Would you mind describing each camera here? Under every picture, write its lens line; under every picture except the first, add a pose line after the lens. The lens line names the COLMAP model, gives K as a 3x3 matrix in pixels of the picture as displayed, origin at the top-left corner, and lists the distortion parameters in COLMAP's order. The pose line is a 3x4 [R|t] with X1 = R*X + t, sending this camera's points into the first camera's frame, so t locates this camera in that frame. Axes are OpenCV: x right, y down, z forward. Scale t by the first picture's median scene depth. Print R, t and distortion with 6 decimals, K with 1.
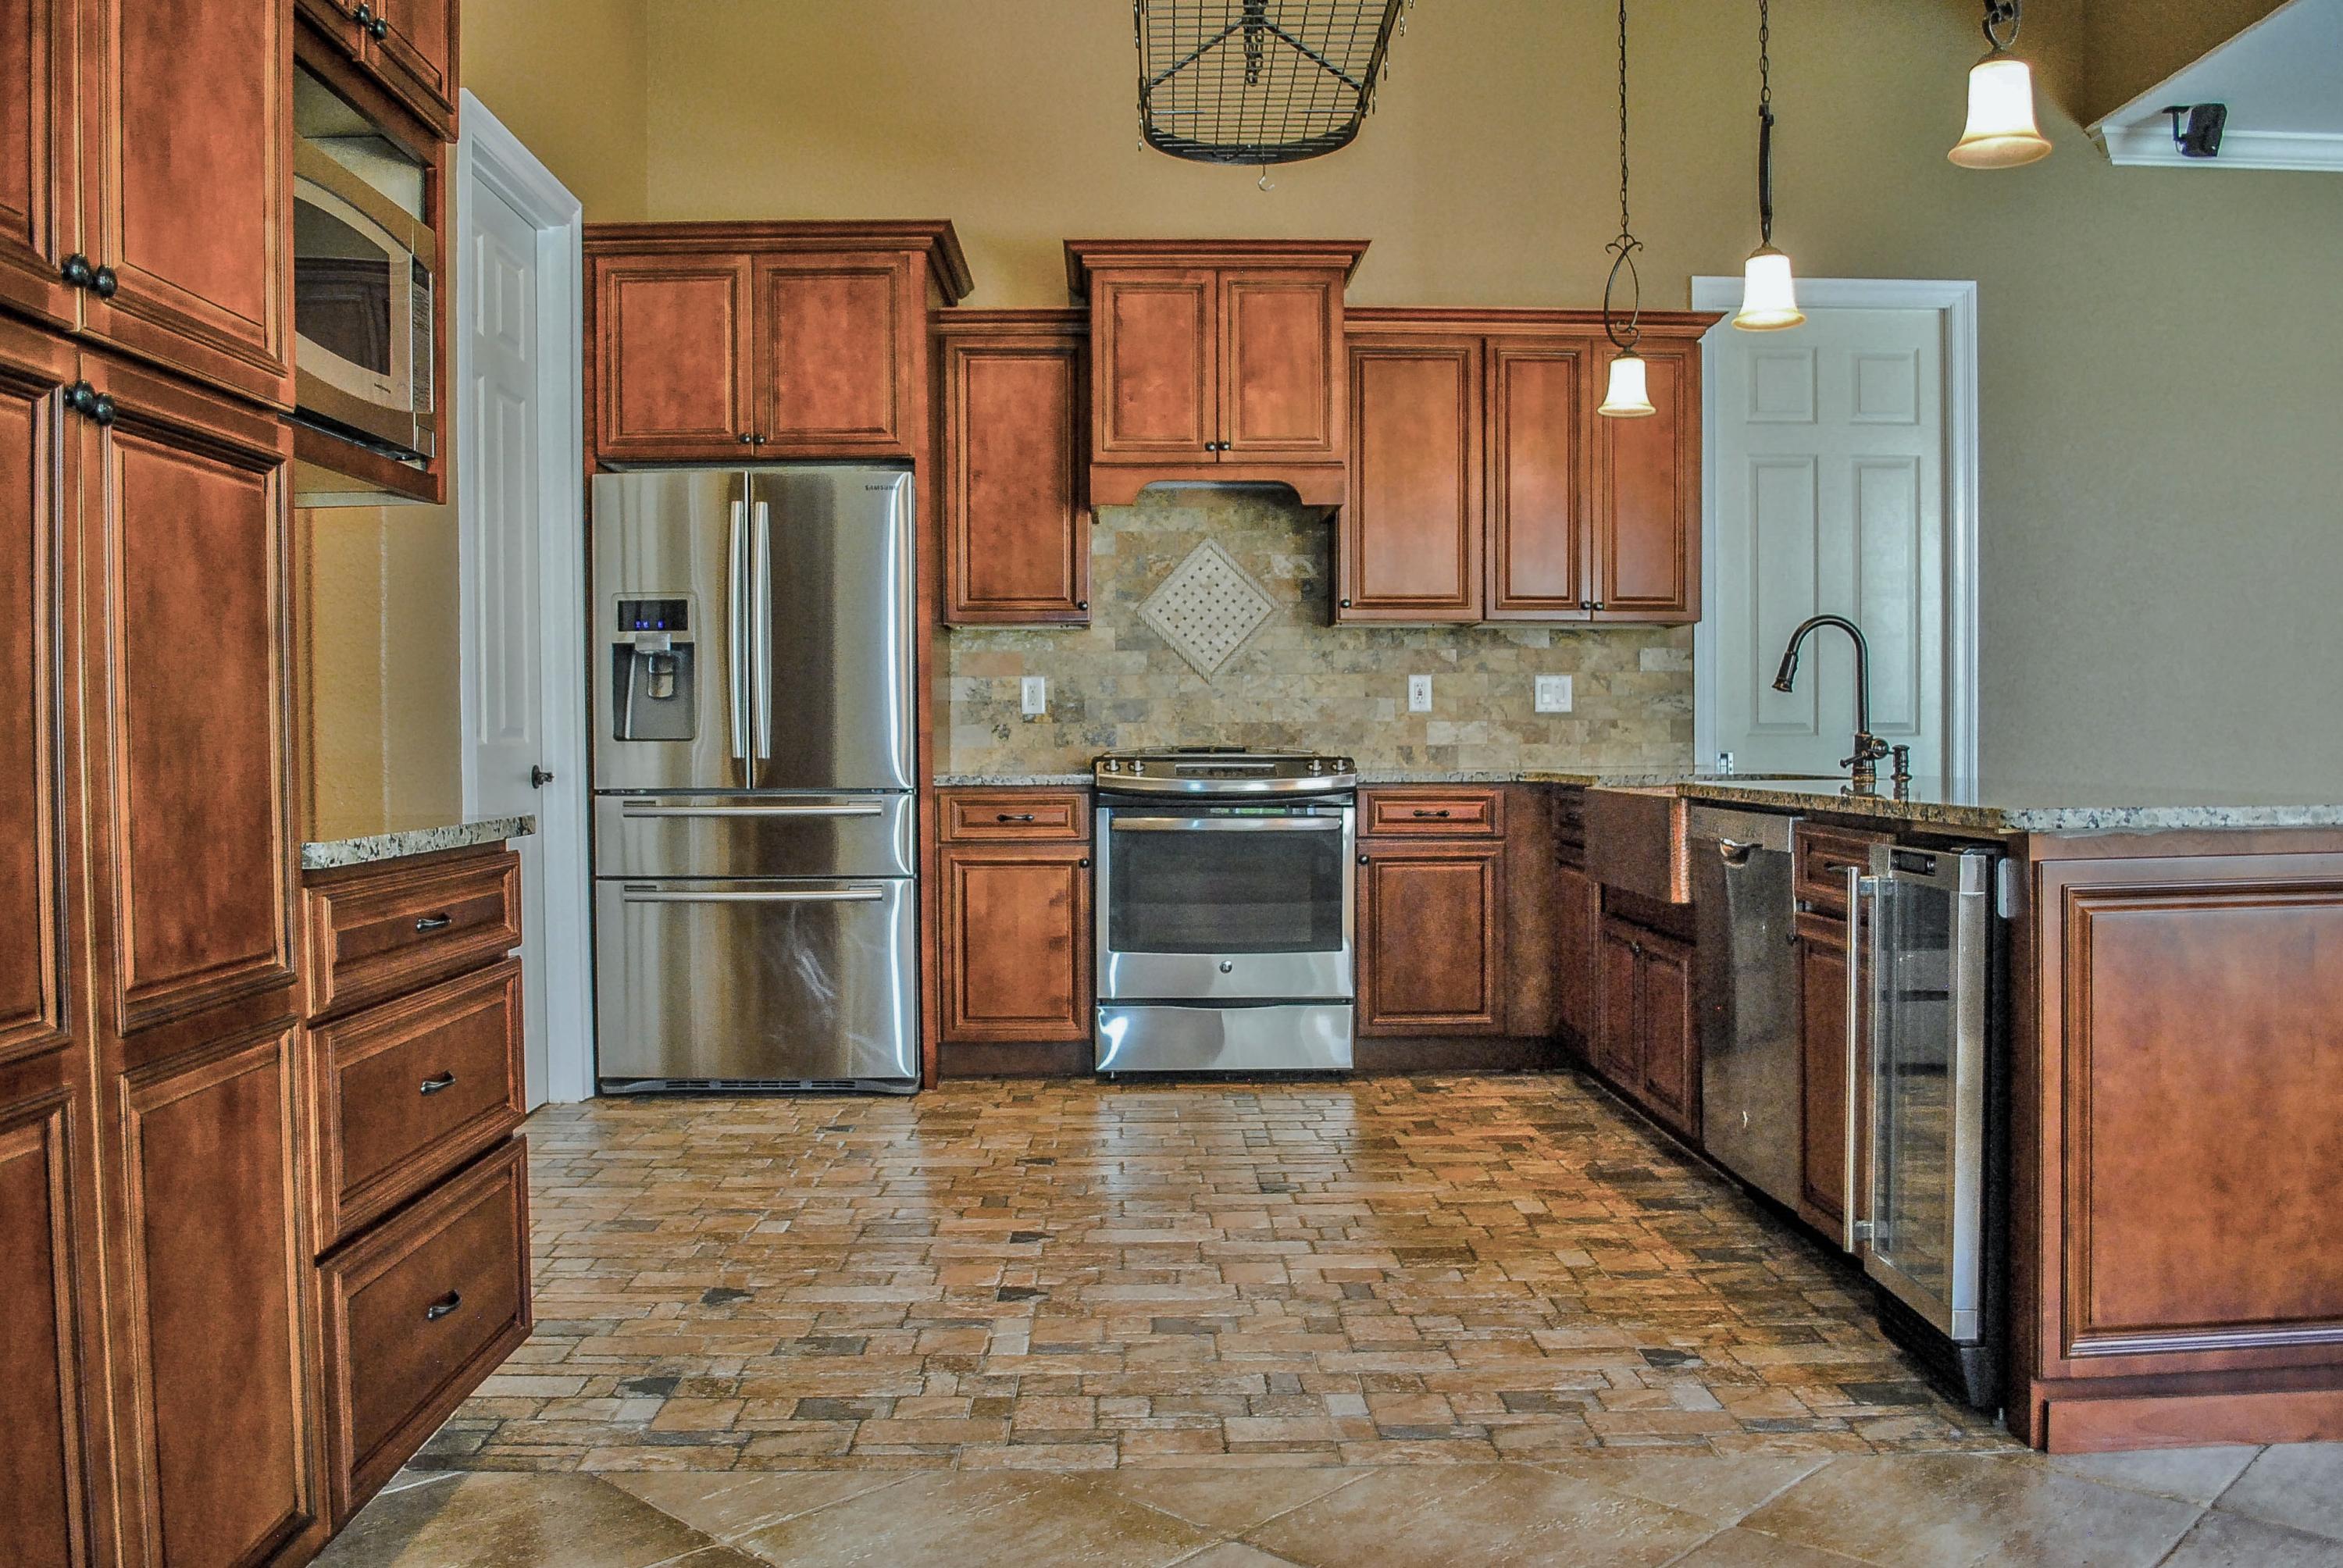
lens RADIAL K [[1924.3, 0, 1161.8], [0, 1924.3, 791.9], [0, 0, 1]] dist [-0.074641, -0.000800]
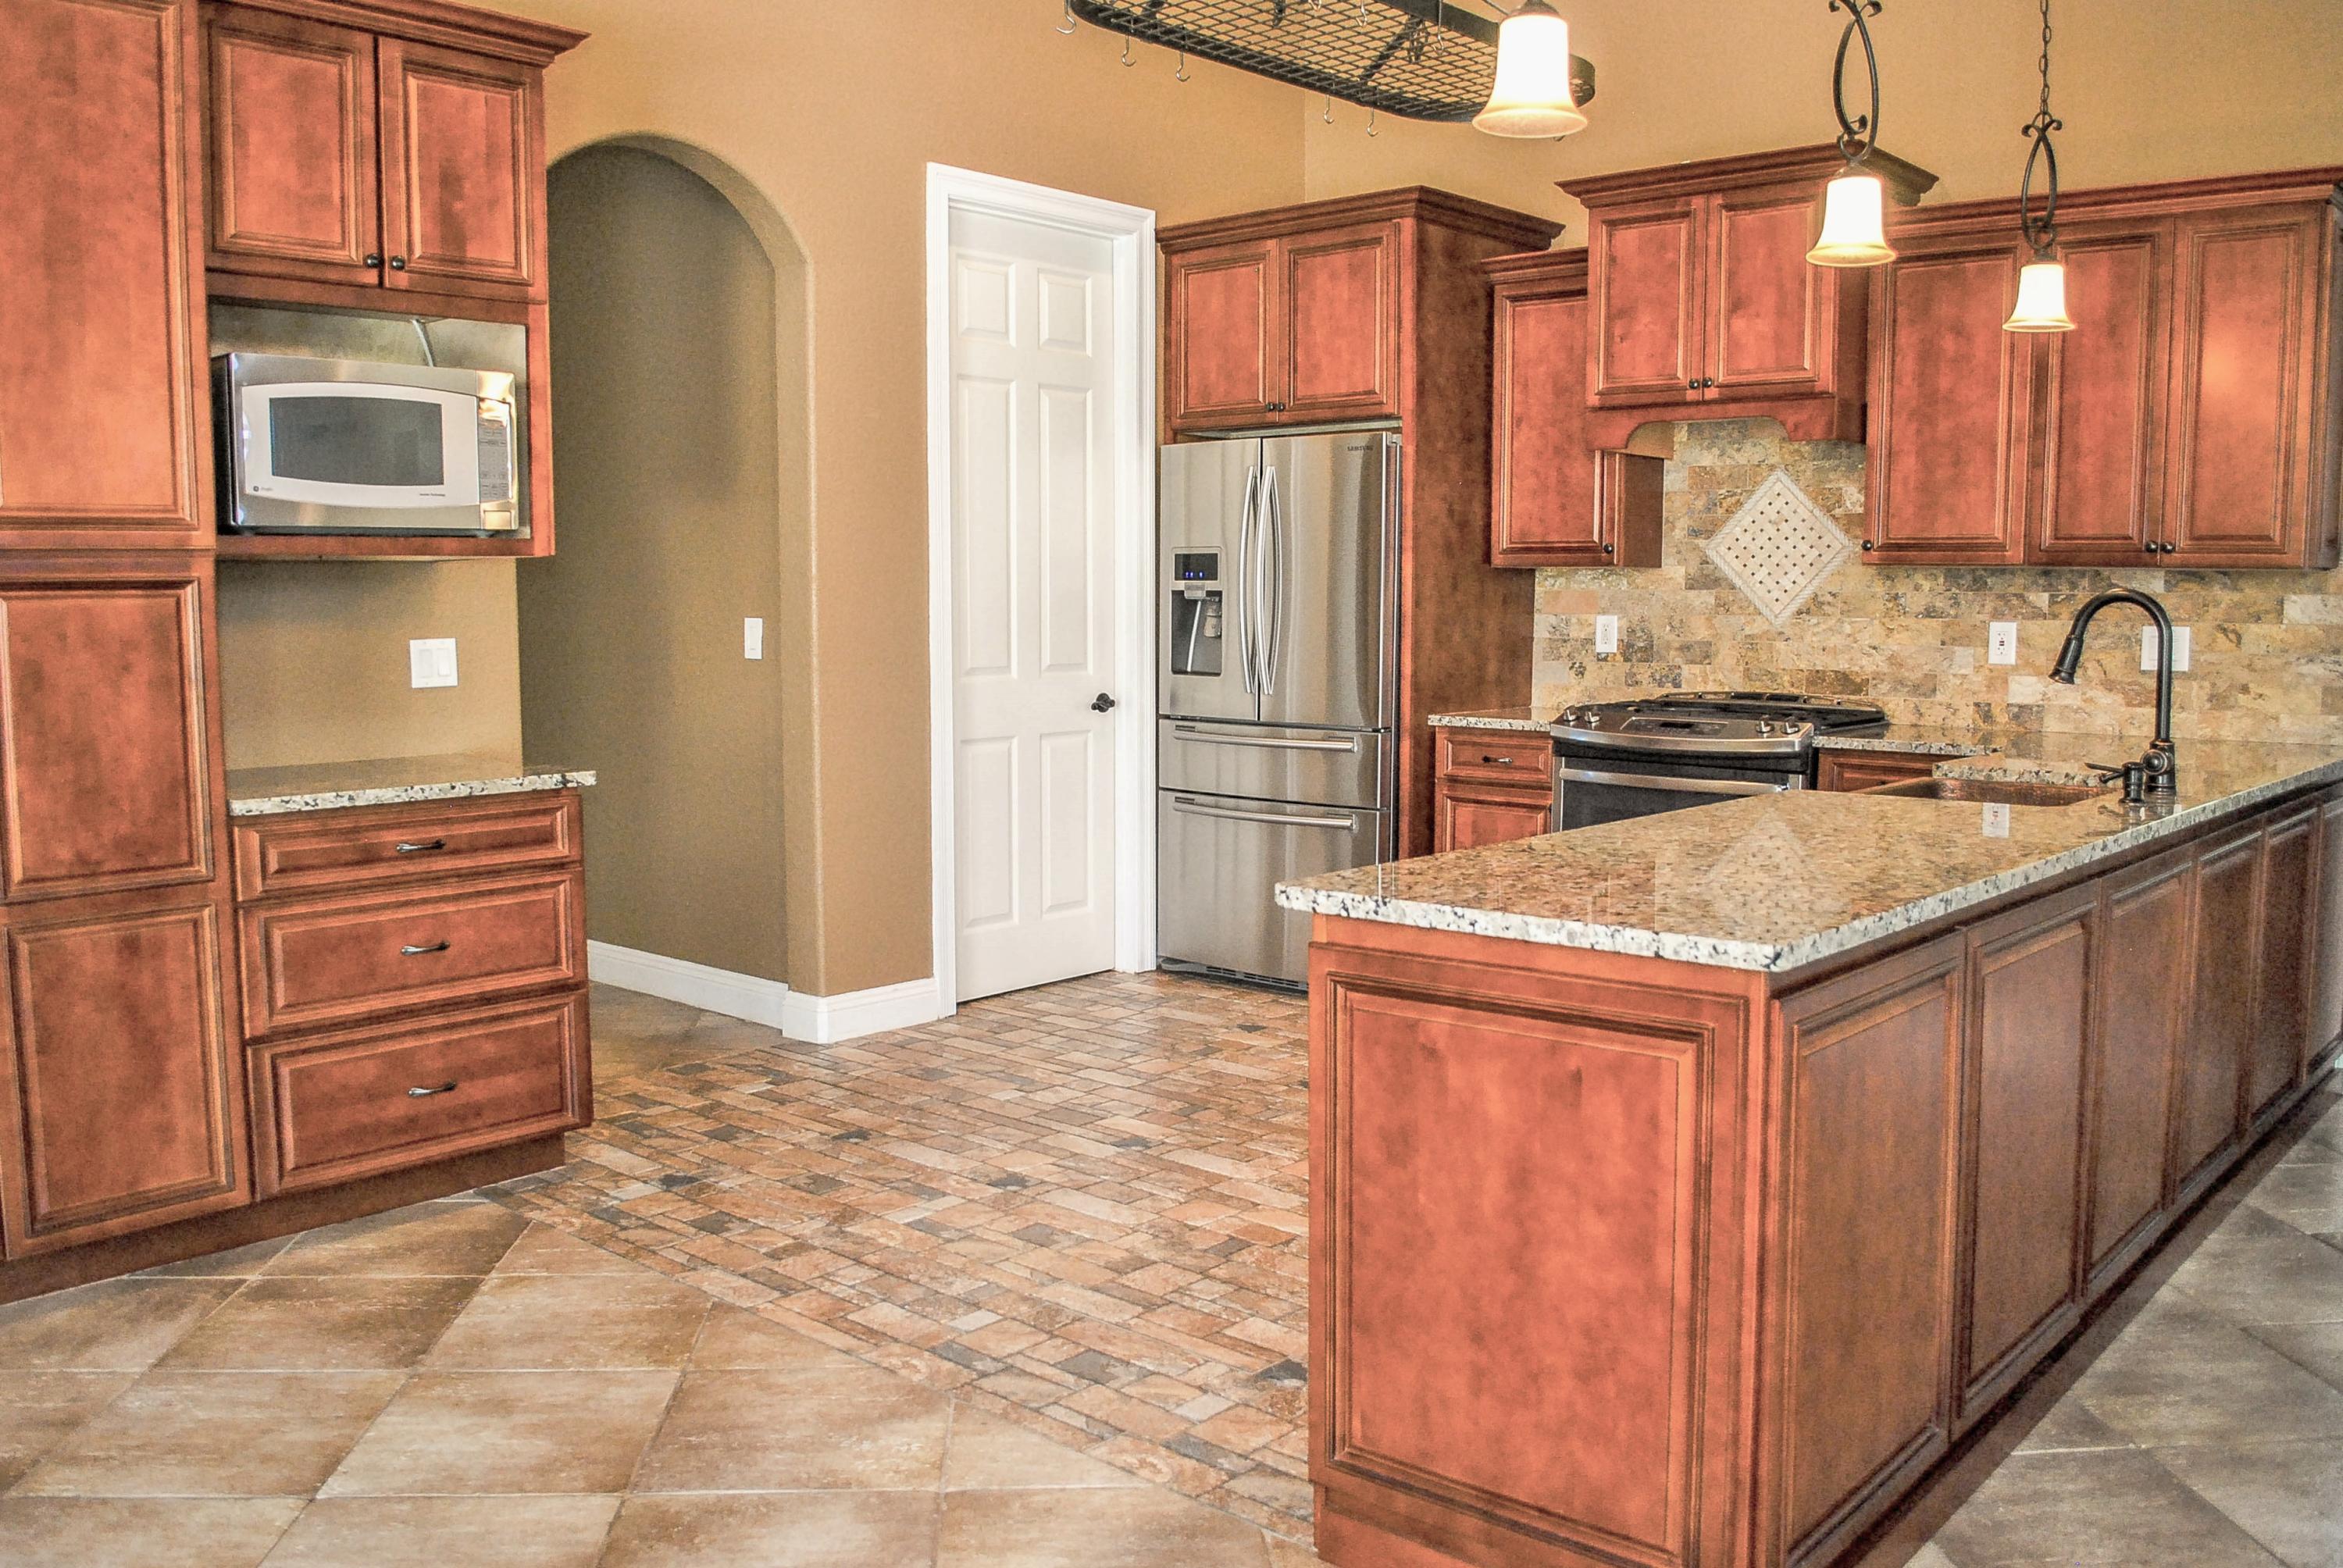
lens RADIAL K [[1924.3, 0, 1161.8], [0, 1924.3, 791.9], [0, 0, 1]] dist [-0.074641, -0.000800]
pose [[0.735054, 0.078828, -0.673410, 0.484820], [-0.025463, 0.995727, 0.088764, -0.056013], [0.677530, -0.048099, 0.733921, 0.118698]]
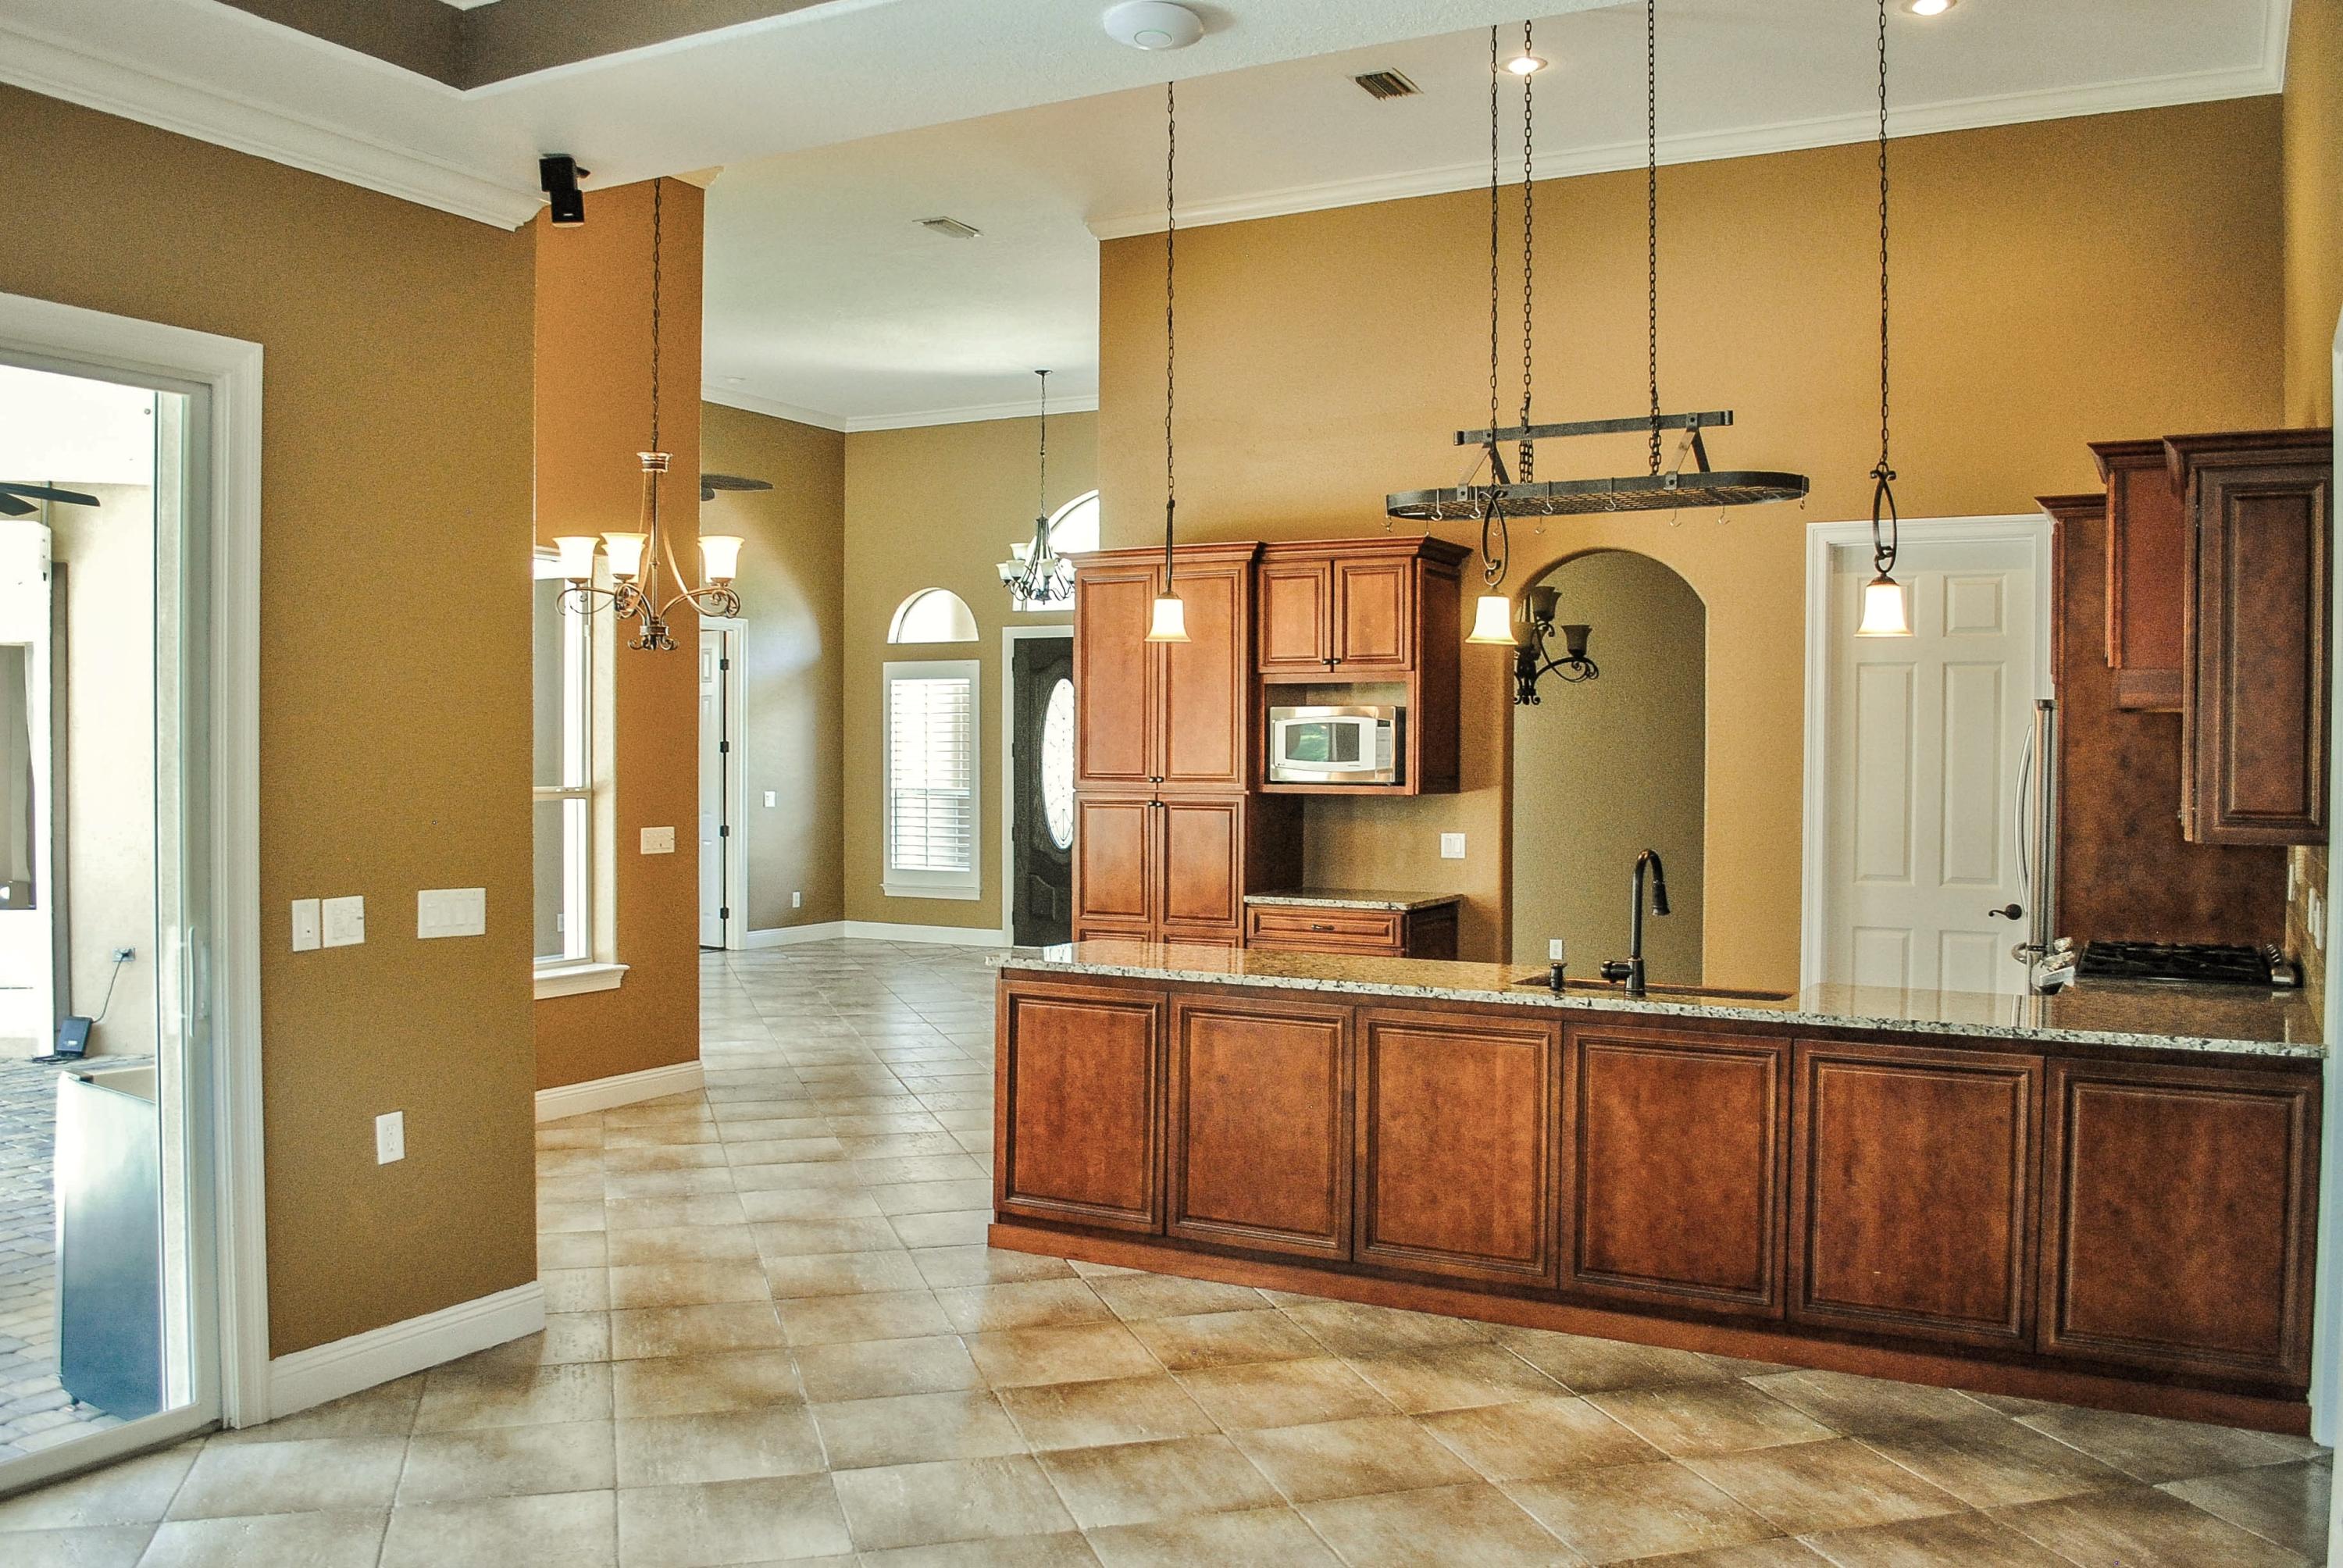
lens RADIAL K [[1924.3, 0, 1161.8], [0, 1924.3, 791.9], [0, 0, 1]] dist [-0.074641, -0.000800]
pose [[-0.489392, 0.023403, -0.871750, 1.198549], [-0.030586, 0.998564, 0.043979, -0.136490], [0.871527, 0.048187, -0.487974, 1.055538]]
